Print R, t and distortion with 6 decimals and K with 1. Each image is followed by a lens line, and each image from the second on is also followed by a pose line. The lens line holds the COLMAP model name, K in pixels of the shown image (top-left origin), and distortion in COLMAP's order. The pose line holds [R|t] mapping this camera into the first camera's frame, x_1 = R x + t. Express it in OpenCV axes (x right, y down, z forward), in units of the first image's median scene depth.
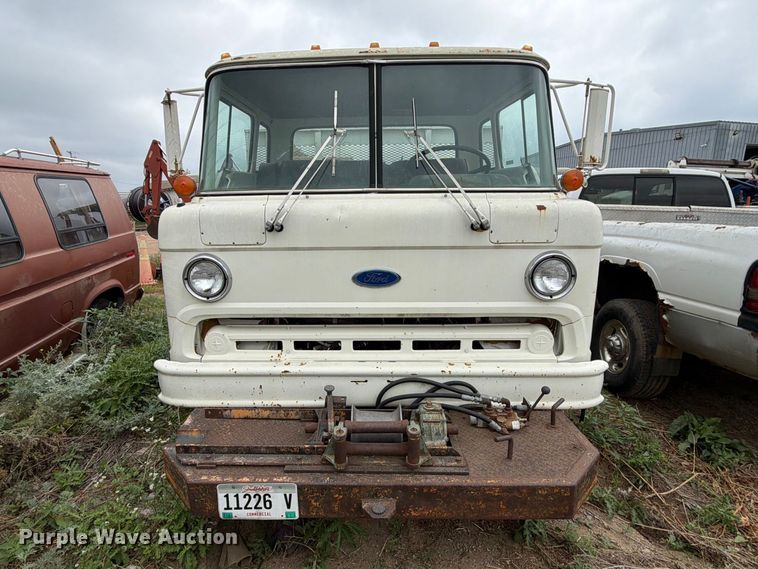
lens RADIAL K [[358.4, 0, 378.3], [0, 358.4, 260.1], [0, 0, 1]] dist [0.000675, 0.000429]
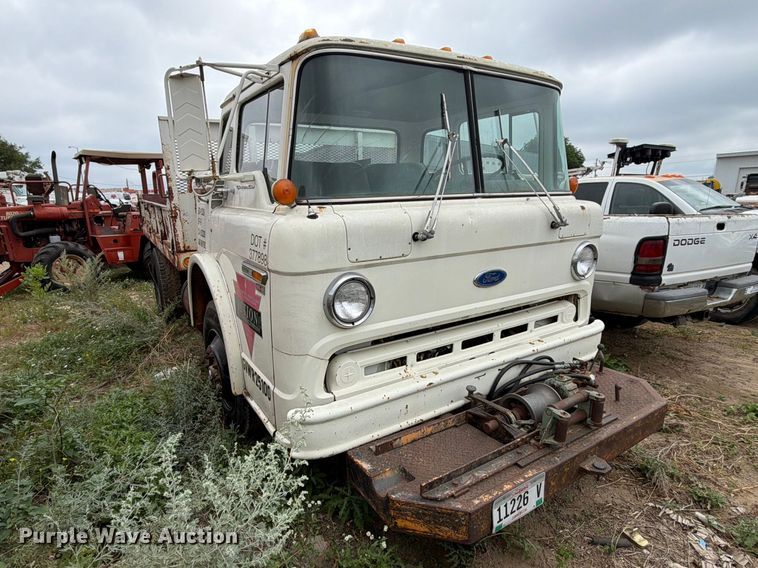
lens RADIAL K [[345.7, 0, 379.0], [0, 345.7, 284.0], [0, 0, 1]] dist [-0.001062, -0.000171]
pose [[0.886235, -0.125711, 0.445853, -0.755486], [0.102821, 0.991847, 0.075277, -0.043608], [-0.451681, -0.020871, 0.891935, 0.224815]]
